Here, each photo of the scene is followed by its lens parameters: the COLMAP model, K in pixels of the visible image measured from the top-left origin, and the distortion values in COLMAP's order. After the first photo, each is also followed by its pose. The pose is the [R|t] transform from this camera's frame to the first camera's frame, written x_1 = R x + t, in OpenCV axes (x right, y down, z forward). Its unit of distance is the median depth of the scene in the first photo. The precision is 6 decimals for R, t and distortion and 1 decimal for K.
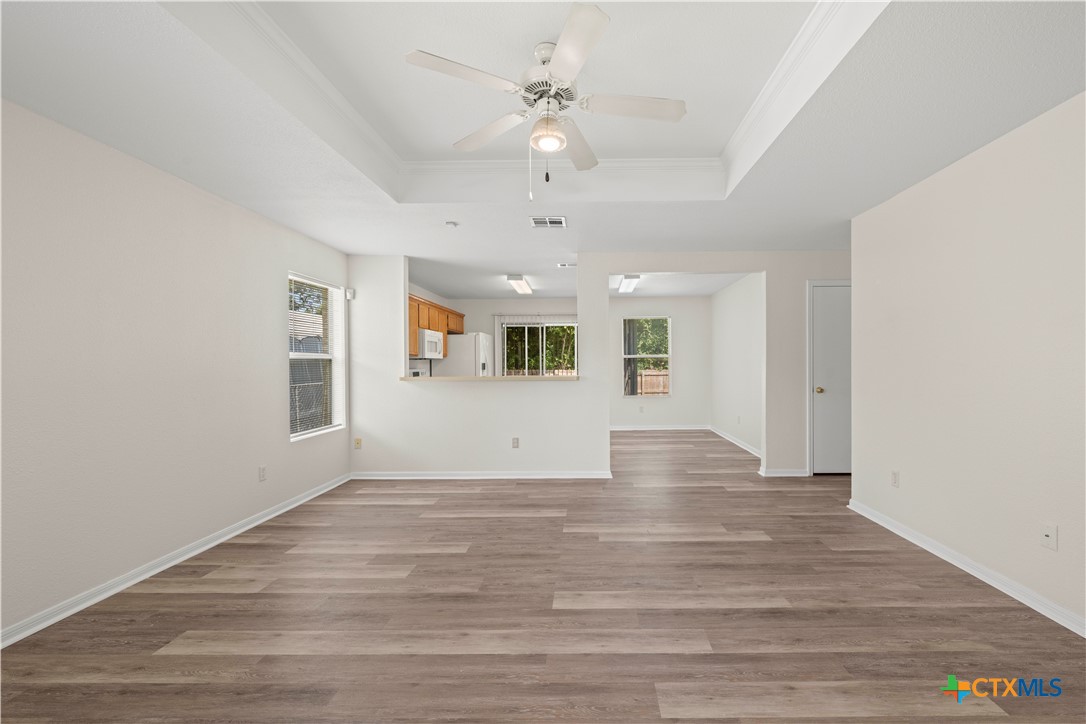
lens RADIAL K [[455.8, 0, 594.5], [0, 455.8, 366.6], [0, 0, 1]] dist [-0.000067, -0.000216]
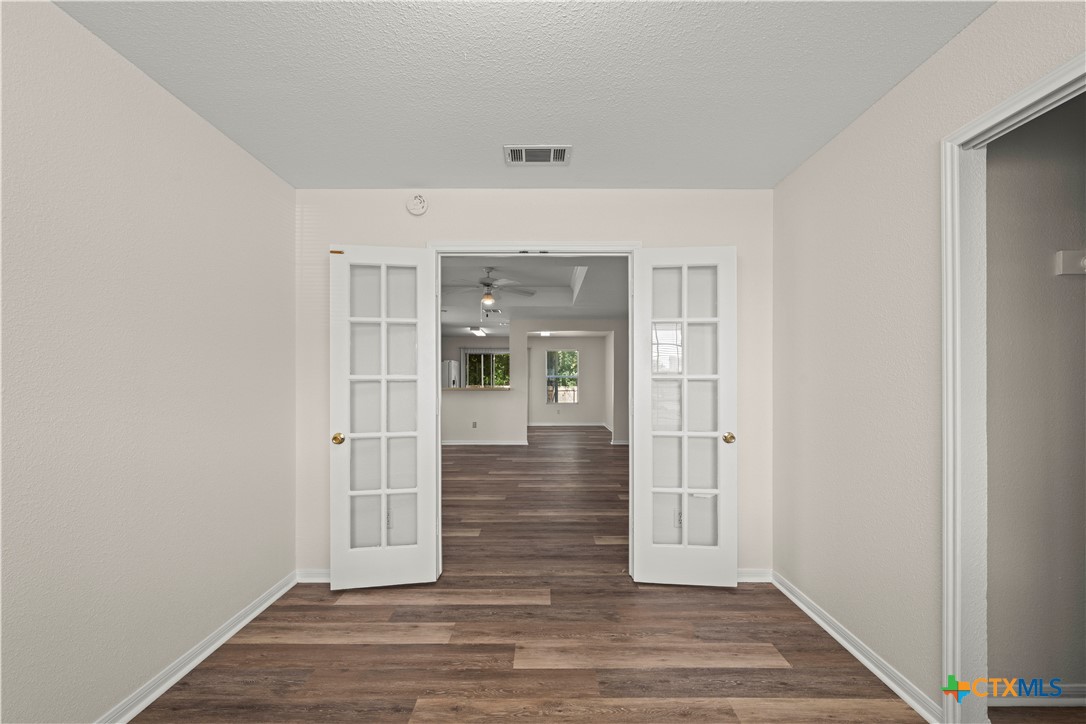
lens RADIAL K [[432.8, 0, 550.5], [0, 432.8, 365.2], [0, 0, 1]] dist [0.000572, -0.000151]
pose [[0.999969, 0.006331, 0.004574, 0.173365], [-0.006131, 0.999077, -0.042516, 0.005412], [-0.004839, 0.042487, 0.999085, -1.047033]]
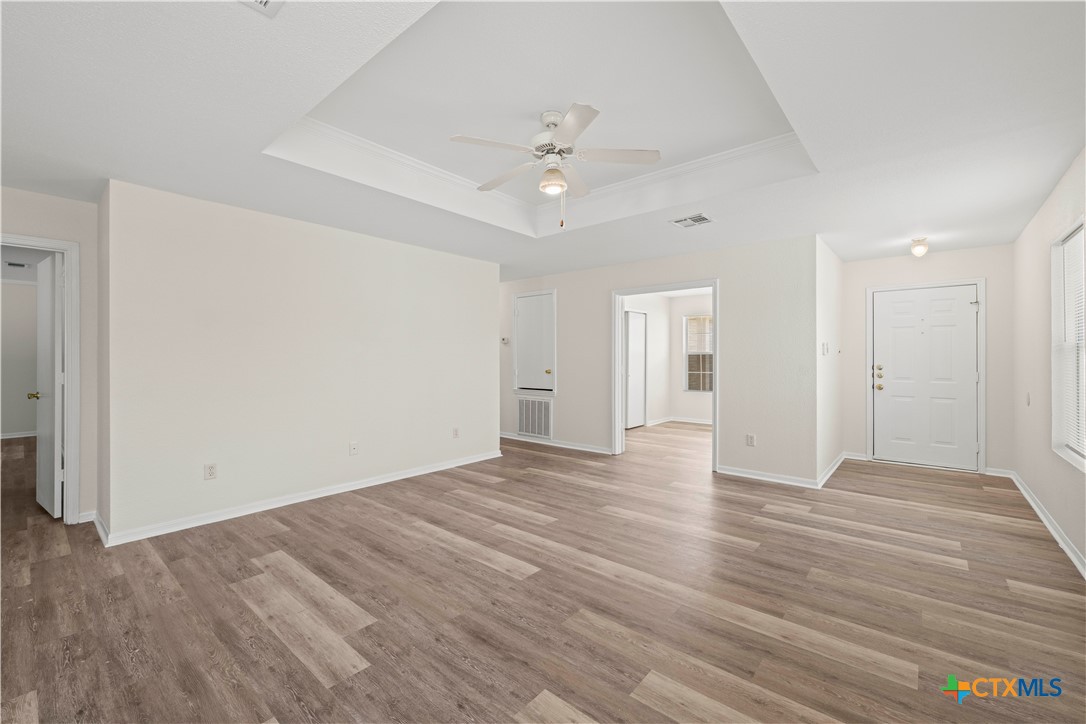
lens RADIAL K [[446.1, 0, 550.6], [0, 446.1, 365.3], [0, 0, 1]] dist [0.000082, -0.000108]
pose [[-0.762143, -0.000375, 0.647409, -0.570832], [0.010981, 0.999849, 0.013505, 0.001709], [-0.647316, 0.017402, -0.762023, 1.247883]]
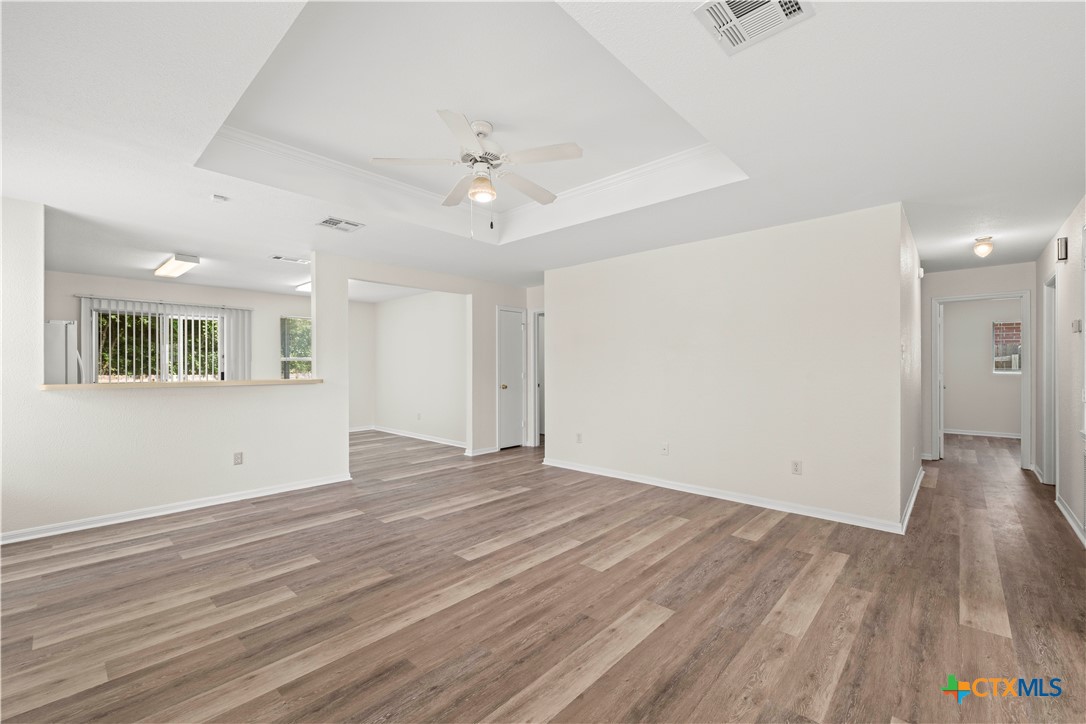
lens RADIAL K [[446.1, 0, 550.6], [0, 446.1, 365.3], [0, 0, 1]] dist [0.000082, -0.000108]
pose [[0.670724, 0.007269, 0.741672, -0.584676], [0.001855, 0.999932, -0.011478, 0.004468], [-0.741705, 0.009074, 0.670665, 0.002801]]
